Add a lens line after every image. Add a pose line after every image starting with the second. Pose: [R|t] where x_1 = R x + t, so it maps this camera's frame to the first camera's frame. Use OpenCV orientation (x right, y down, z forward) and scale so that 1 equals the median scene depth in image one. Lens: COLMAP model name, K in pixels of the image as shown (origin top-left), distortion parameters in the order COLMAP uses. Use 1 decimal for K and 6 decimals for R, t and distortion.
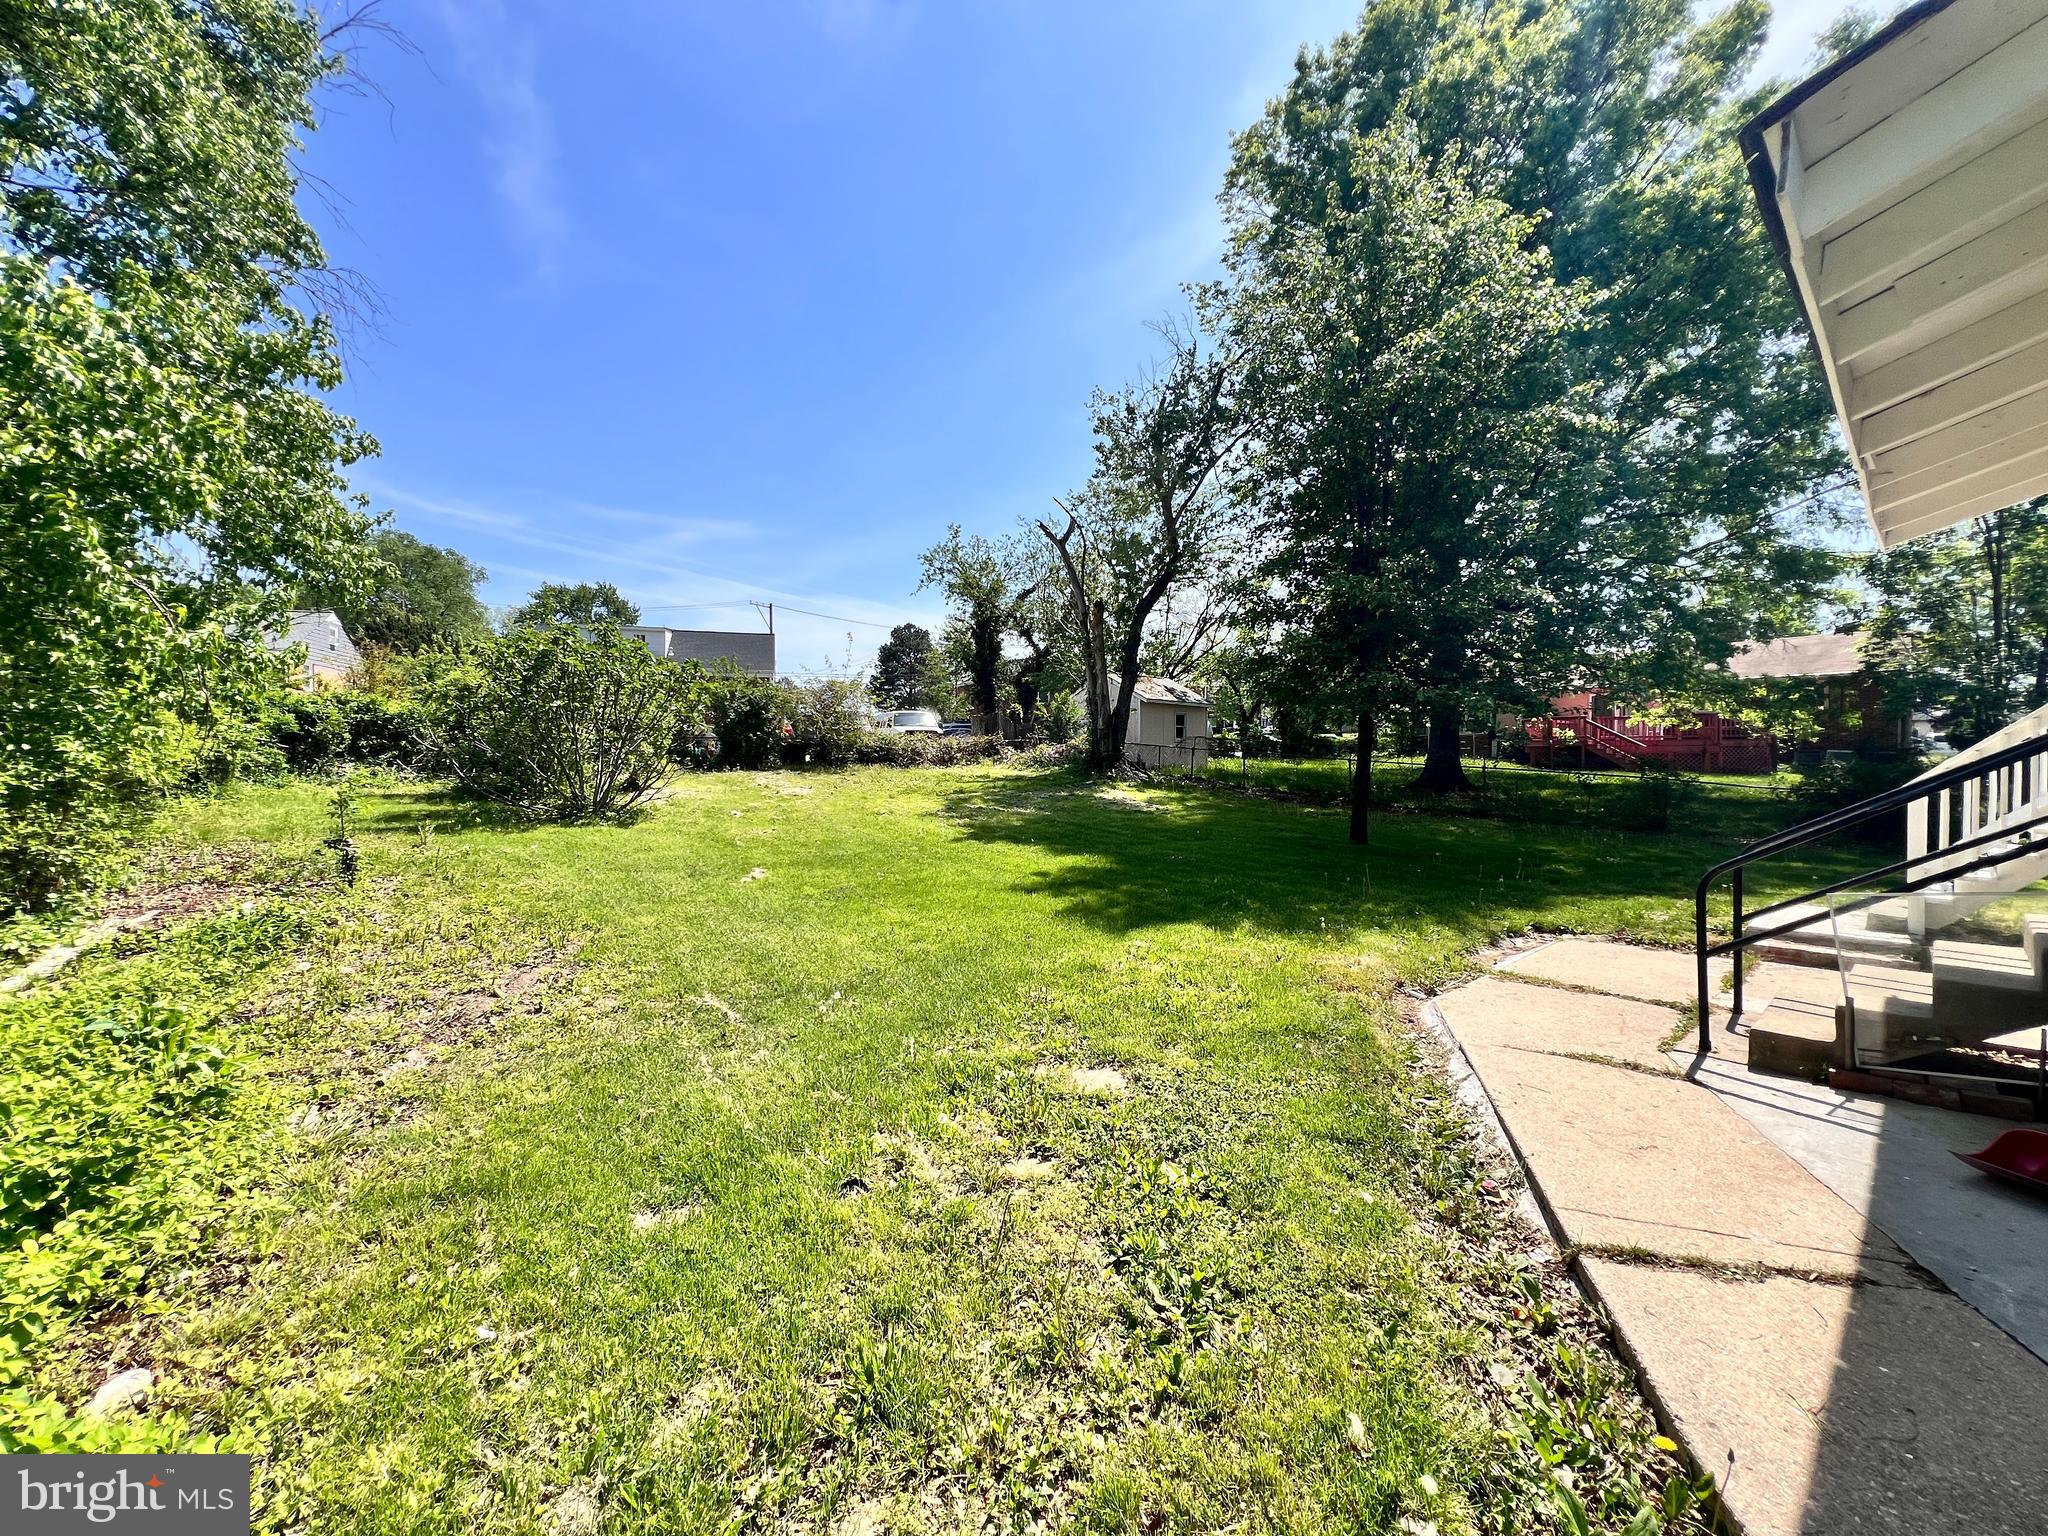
lens RADIAL K [[821.2, 0, 1028.0], [0, 821.2, 772.4], [0, 0, 1]] dist [-0.000141, -0.000332]
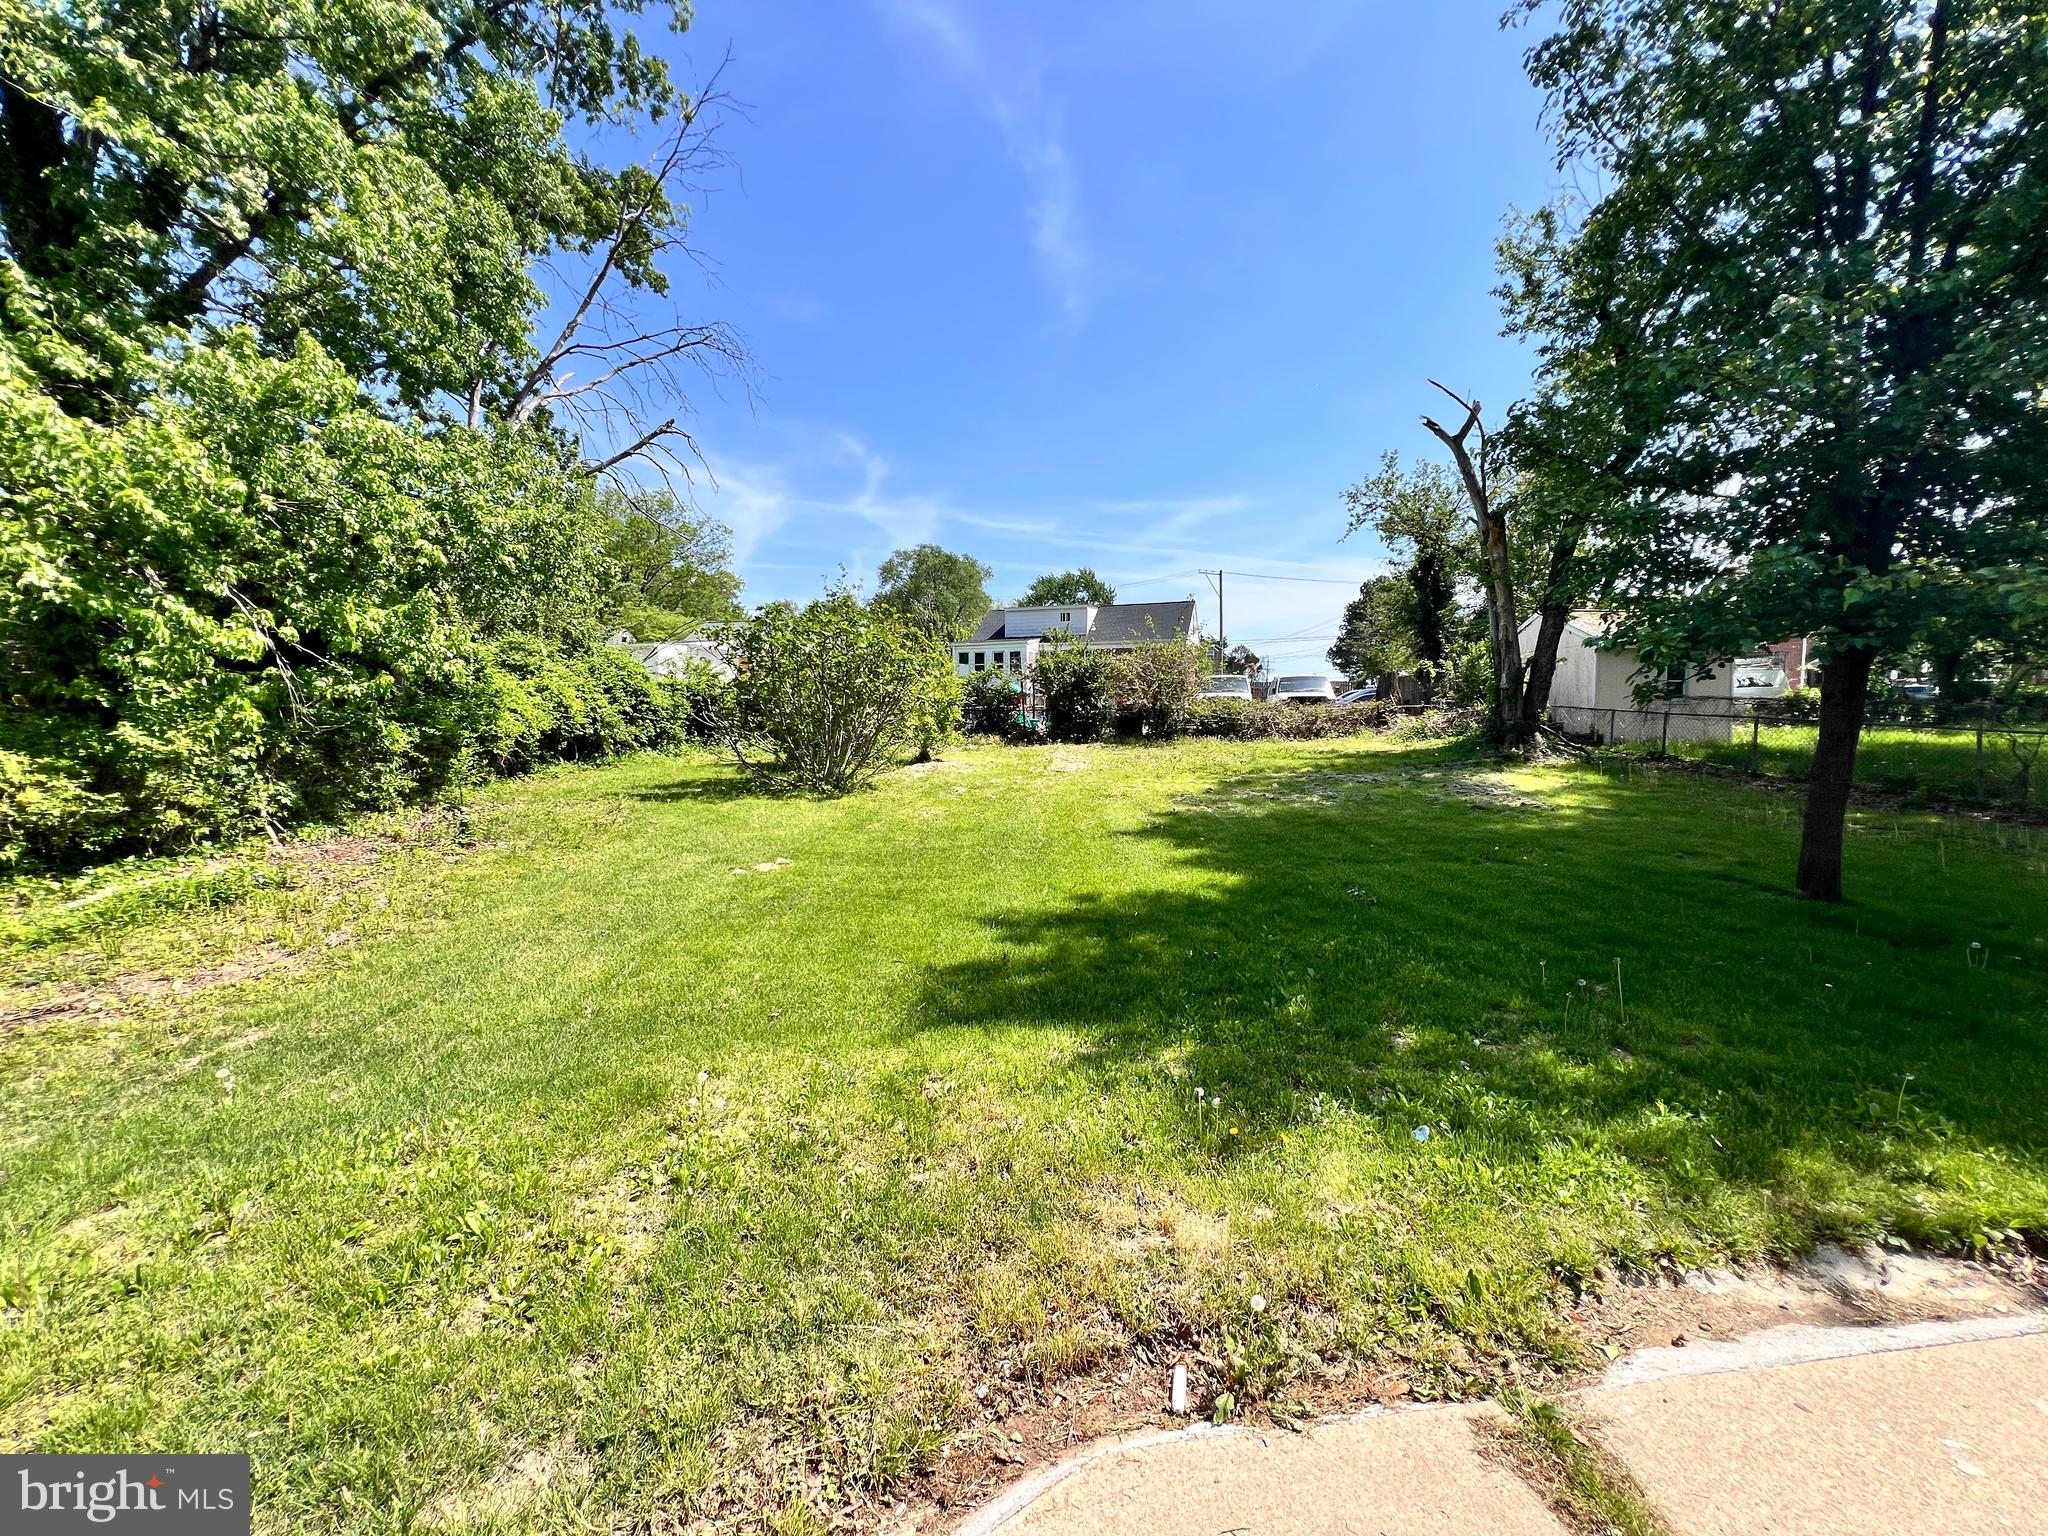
lens RADIAL K [[821.2, 0, 1025.2], [0, 821.2, 752.8], [0, 0, 1]] dist [-0.000141, -0.000332]
pose [[0.834301, 0.012903, -0.551158, 0.076240], [-0.004903, 0.999860, 0.015987, -0.003155], [0.551287, -0.010636, 0.834248, 0.091661]]
